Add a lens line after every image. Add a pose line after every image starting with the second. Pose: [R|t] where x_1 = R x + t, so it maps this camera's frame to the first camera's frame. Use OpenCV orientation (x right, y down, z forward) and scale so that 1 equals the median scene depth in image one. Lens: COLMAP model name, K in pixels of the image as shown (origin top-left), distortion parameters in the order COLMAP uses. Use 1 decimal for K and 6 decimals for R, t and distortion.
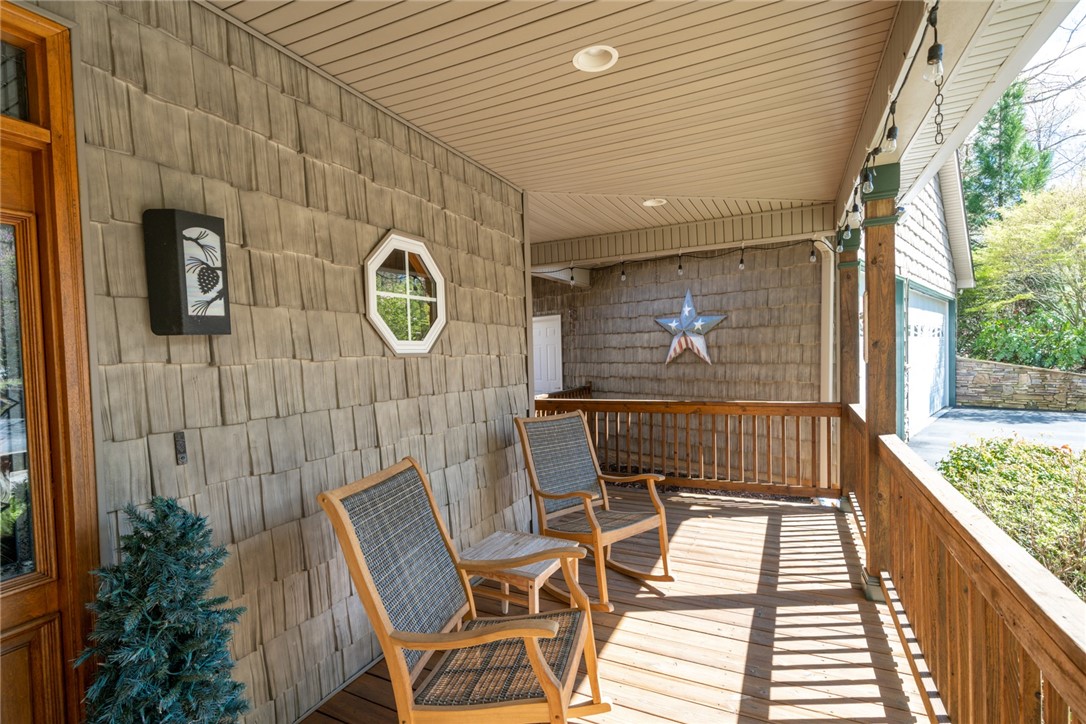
lens RADIAL K [[504.6, 0, 545.0], [0, 504.6, 368.2], [0, 0, 1]] dist [-0.002102, 0.000815]
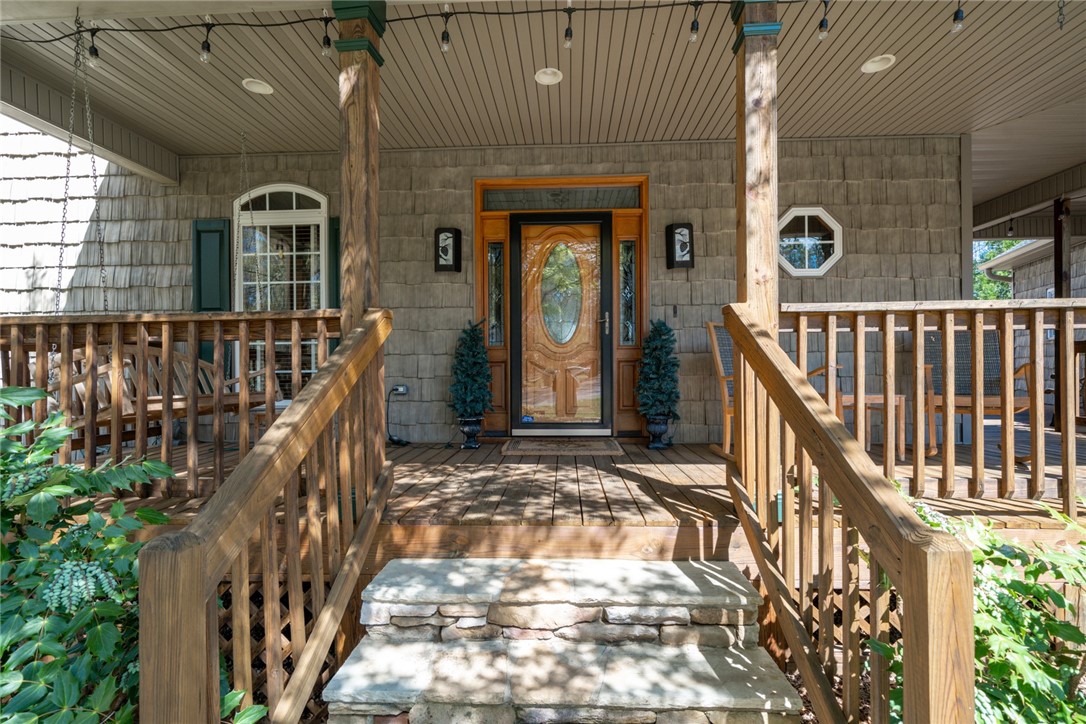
lens RADIAL K [[504.6, 0, 542.1], [0, 504.6, 365.6], [0, 0, 1]] dist [-0.002102, 0.000815]
pose [[0.385303, 0.013332, -0.922694, 1.407581], [-0.035397, 0.999373, -0.000341, 0.445057], [0.922111, 0.032792, 0.385533, -0.650345]]
